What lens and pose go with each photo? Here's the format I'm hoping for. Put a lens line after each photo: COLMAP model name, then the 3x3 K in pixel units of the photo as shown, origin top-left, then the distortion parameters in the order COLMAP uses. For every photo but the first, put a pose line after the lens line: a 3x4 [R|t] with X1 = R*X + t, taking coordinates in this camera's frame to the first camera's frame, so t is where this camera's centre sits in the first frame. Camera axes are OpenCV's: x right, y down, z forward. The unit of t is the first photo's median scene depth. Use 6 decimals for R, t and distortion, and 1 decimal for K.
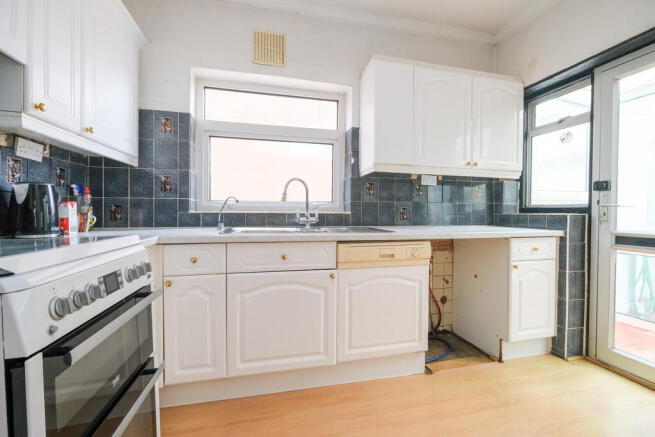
lens RADIAL K [[280.6, 0, 328.6], [0, 280.6, 214.4], [0, 0, 1]] dist [-0.001859, -0.000333]
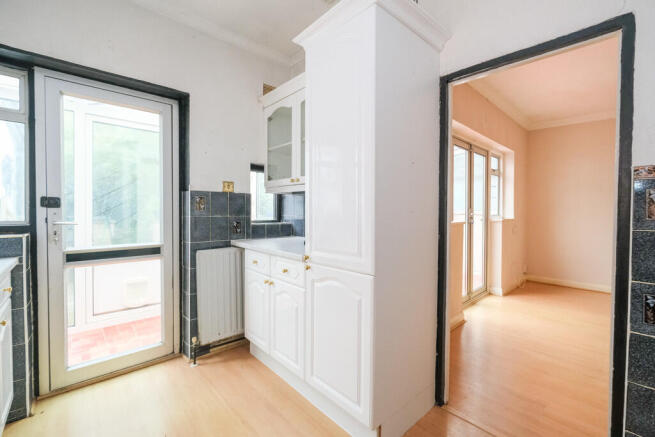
lens RADIAL K [[280.6, 0, 327.8], [0, 280.6, 220.3], [0, 0, 1]] dist [-0.001859, -0.000333]
pose [[-0.487986, -0.027425, 0.872421, -0.270170], [0.006429, 0.999366, 0.035012, -0.068516], [-0.872828, 0.022694, -0.487500, 0.654238]]
